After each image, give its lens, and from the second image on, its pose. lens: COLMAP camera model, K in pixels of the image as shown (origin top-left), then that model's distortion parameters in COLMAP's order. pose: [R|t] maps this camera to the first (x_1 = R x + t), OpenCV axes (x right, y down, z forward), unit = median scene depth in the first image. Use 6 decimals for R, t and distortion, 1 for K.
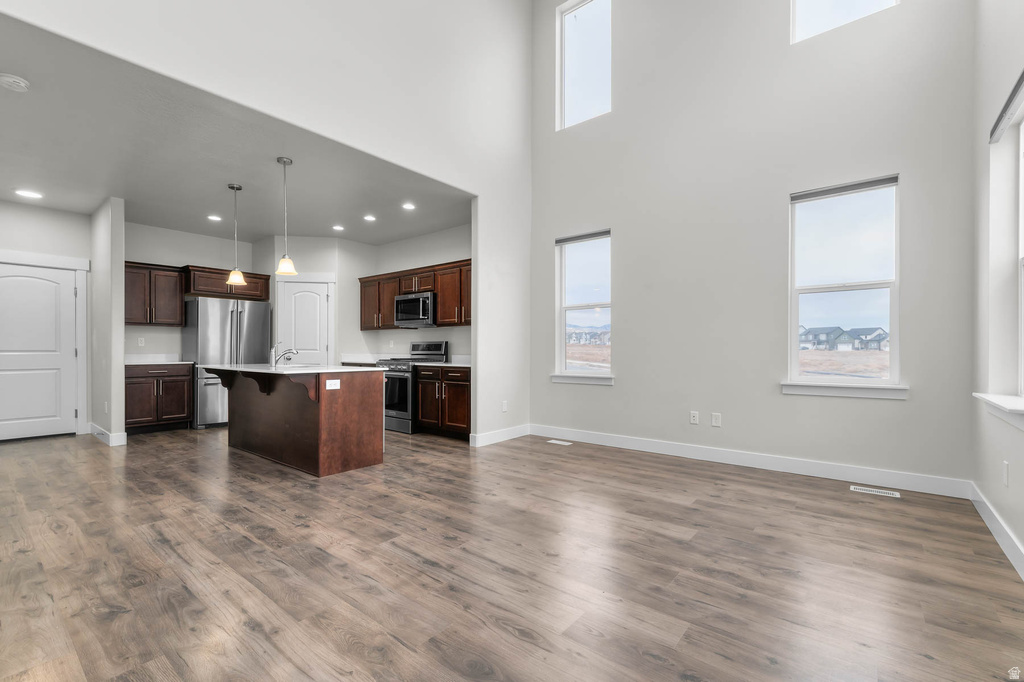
lens RADIAL K [[445.4, 0, 521.8], [0, 445.4, 346.8], [0, 0, 1]] dist [-0.012532, 0.000855]
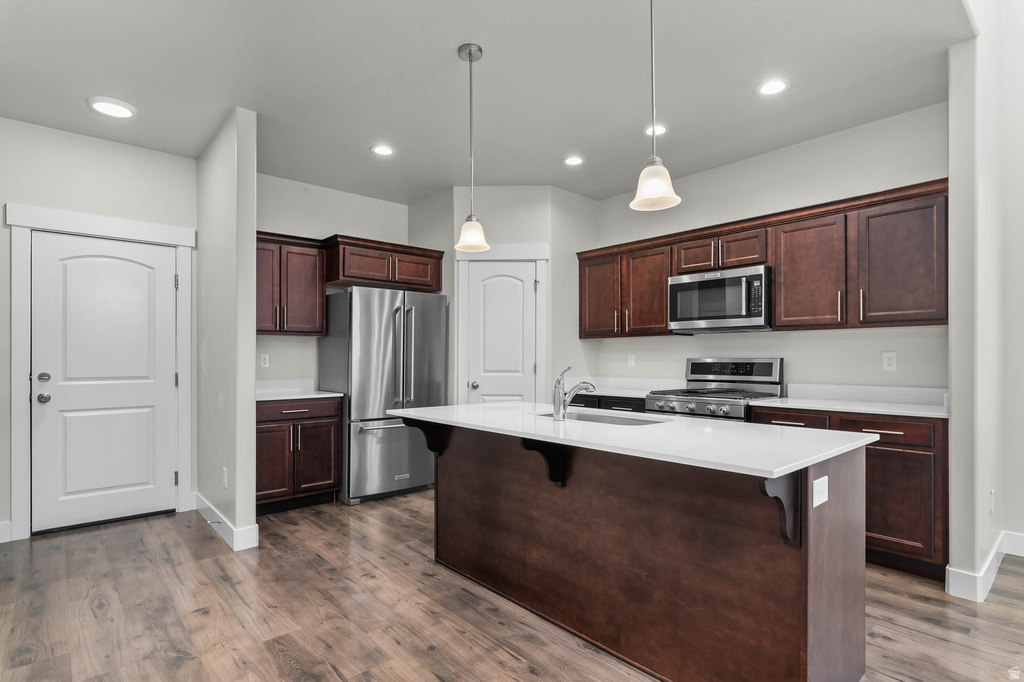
lens RADIAL K [[520.7, 0, 498.2], [0, 520.7, 351.8], [0, 0, 1]] dist [0.003406, 0.001663]
pose [[0.981220, -0.005571, -0.192814, -0.415586], [0.003777, 0.999946, -0.009668, -0.016553], [0.192857, 0.008758, 0.981188, 0.356402]]
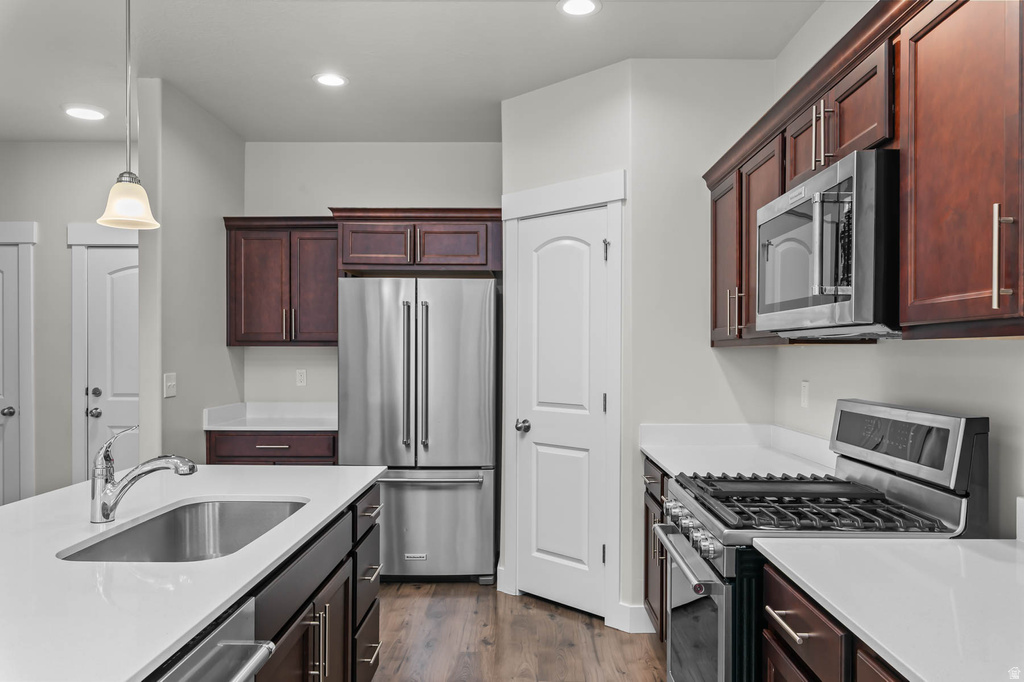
lens RADIAL K [[735.4, 0, 519.4], [0, 735.4, 357.9], [0, 0, 1]] dist [0.000704, 0.003469]
pose [[0.603010, 0.005748, -0.797713, -0.052131], [0.002489, 0.999956, 0.009087, -0.042929], [0.797729, -0.007466, 0.602969, 0.736249]]
